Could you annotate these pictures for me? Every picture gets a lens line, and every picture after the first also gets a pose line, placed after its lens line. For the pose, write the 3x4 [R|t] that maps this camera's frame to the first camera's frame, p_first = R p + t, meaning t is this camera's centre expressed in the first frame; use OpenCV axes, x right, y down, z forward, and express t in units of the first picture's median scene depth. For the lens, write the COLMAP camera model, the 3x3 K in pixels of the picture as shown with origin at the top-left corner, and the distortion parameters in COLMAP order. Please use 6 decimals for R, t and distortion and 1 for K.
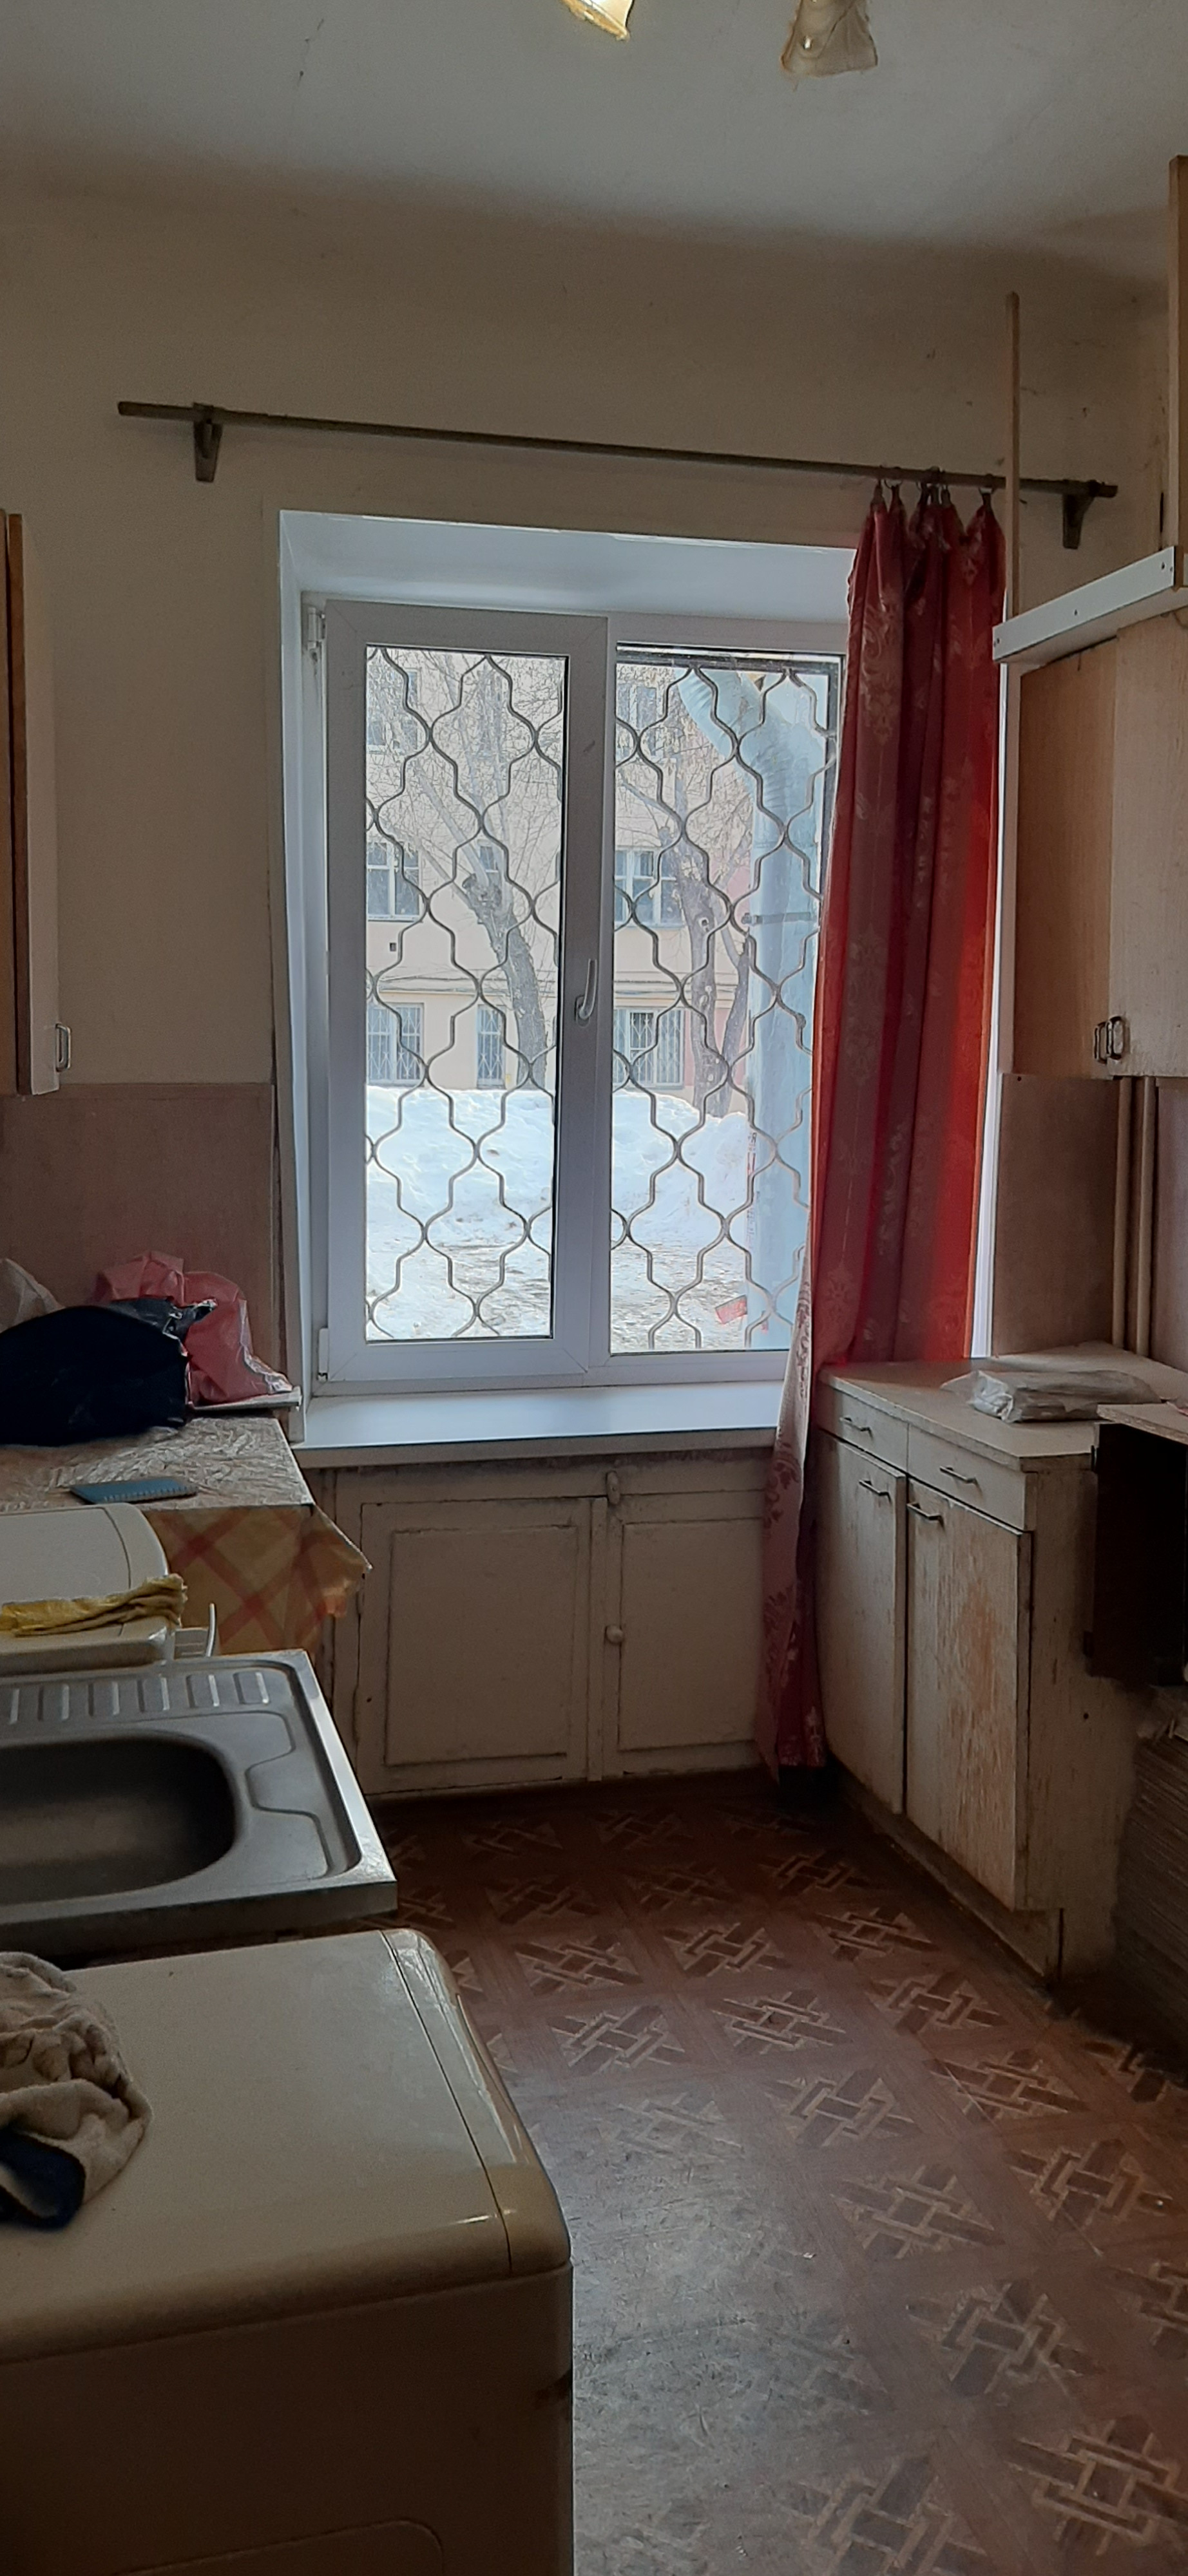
lens RADIAL K [[1942.5, 0, 600.6], [0, 1942.5, 1200.5], [0, 0, 1]] dist [0.025536, -0.087407]
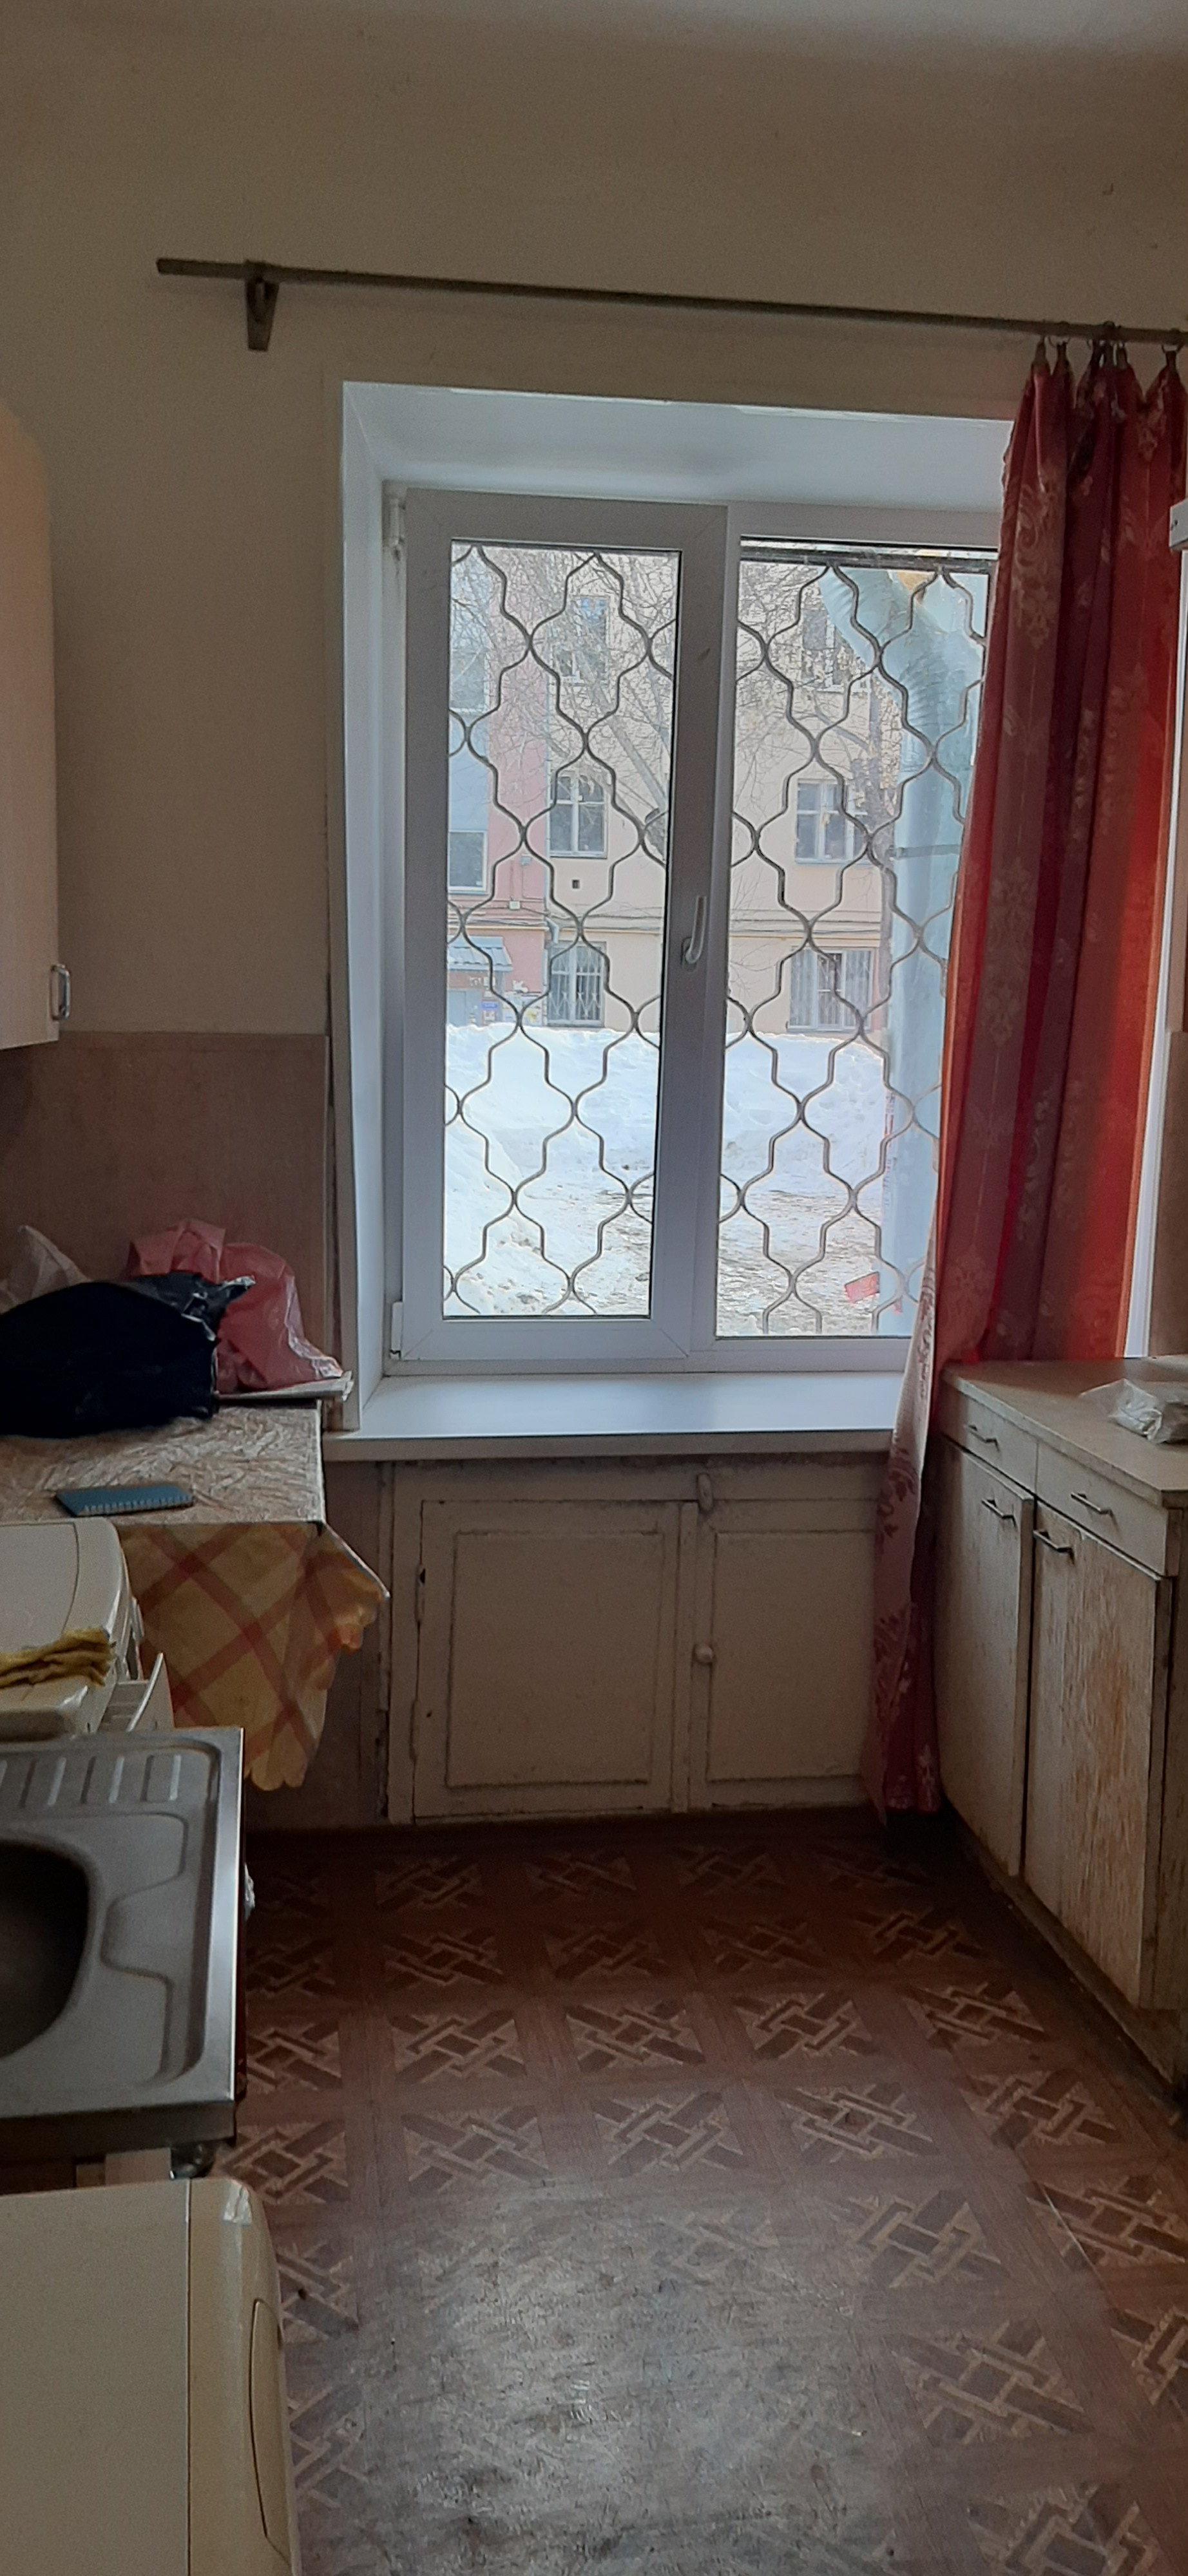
lens RADIAL K [[1964.7, 0, 575.7], [0, 1964.7, 1245.6], [0, 0, 1]] dist [0.018171, -0.082805]
pose [[0.994334, 0.020989, -0.104209, 0.045753], [-0.015769, 0.998591, 0.050667, -0.011806], [0.105126, -0.048737, 0.993264, 0.119790]]
